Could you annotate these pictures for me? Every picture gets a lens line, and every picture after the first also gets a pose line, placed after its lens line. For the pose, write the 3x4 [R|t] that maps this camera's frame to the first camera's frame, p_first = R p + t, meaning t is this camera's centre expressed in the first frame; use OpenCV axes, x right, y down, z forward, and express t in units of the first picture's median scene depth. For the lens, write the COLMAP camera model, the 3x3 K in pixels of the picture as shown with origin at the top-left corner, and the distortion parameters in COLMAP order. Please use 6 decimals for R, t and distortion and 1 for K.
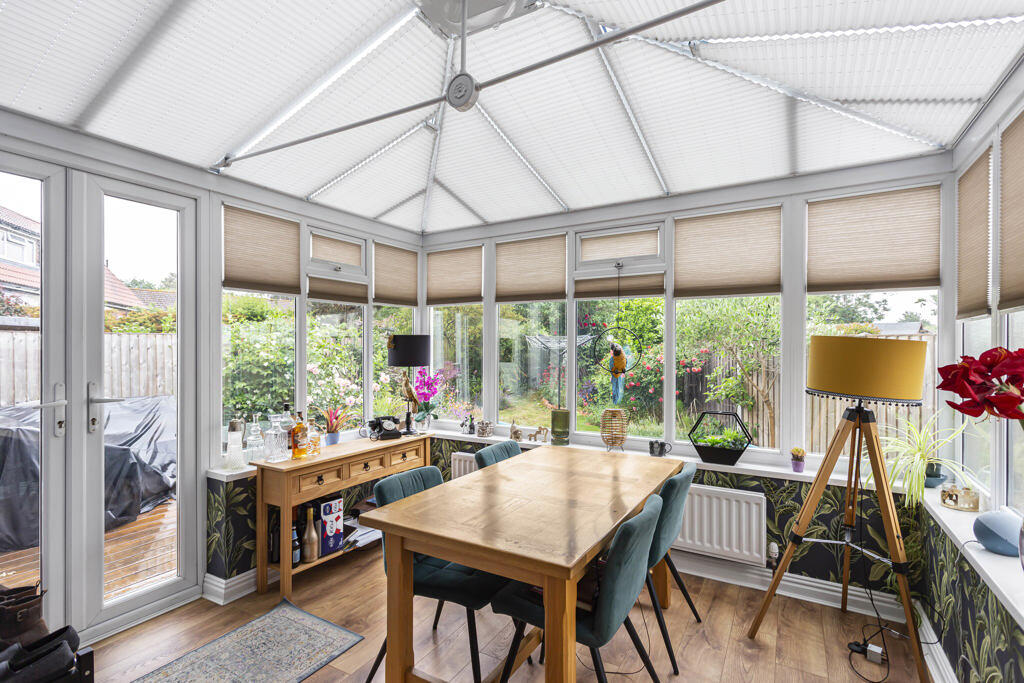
lens RADIAL K [[493.7, 0, 509.9], [0, 493.7, 347.3], [0, 0, 1]] dist [-0.000204, 0.002416]
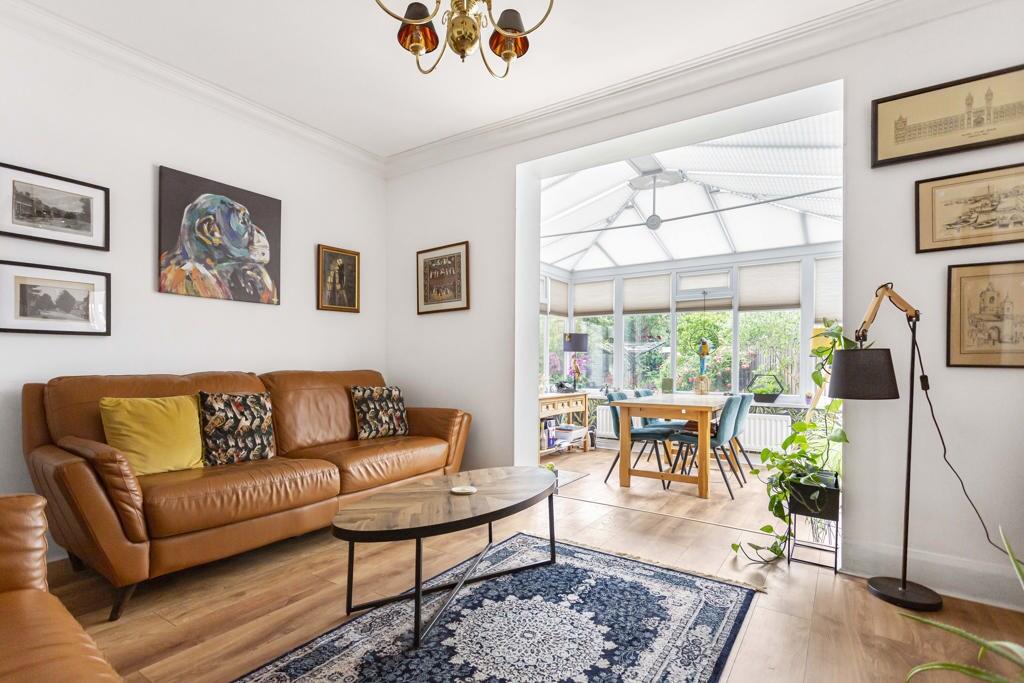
lens RADIAL K [[493.7, 0, 515.4], [0, 493.7, 362.2], [0, 0, 1]] dist [-0.000204, 0.002416]
pose [[0.998229, 0.006224, -0.059163, -0.381945], [-0.006484, 0.999970, -0.004204, 0.099763], [0.059135, 0.004580, 0.998239, -0.860037]]
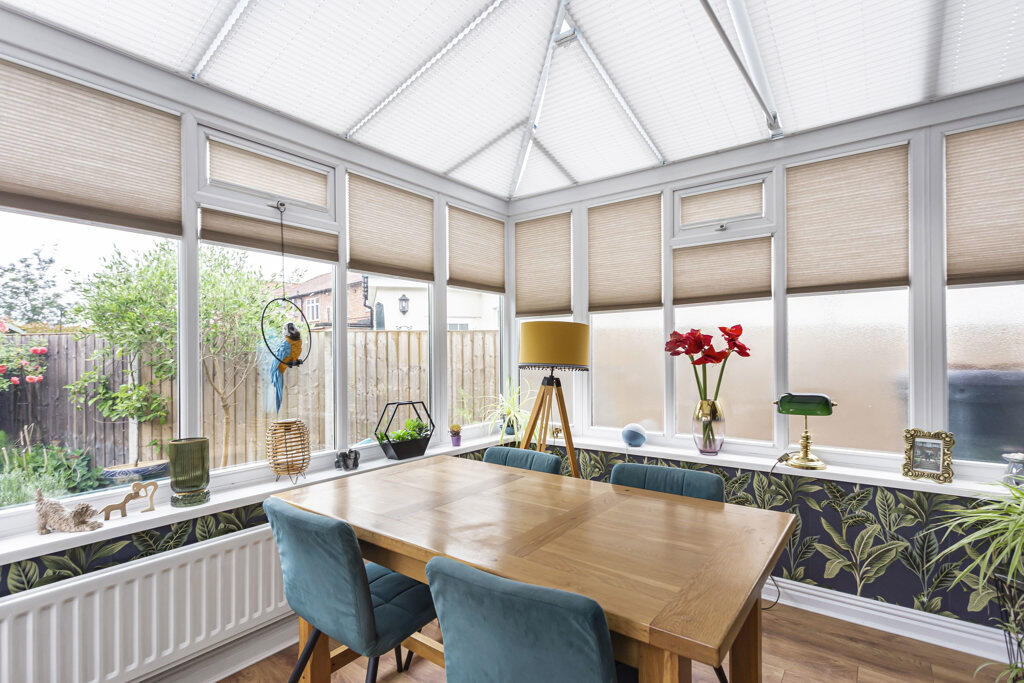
lens RADIAL K [[493.7, 0, 497.6], [0, 493.7, 355.6], [0, 0, 1]] dist [-0.000204, 0.002416]
pose [[0.120267, -0.005458, 0.992727, -0.480205], [0.008401, 0.999955, 0.004480, 0.043087], [-0.992706, 0.007801, 0.120308, 0.727929]]
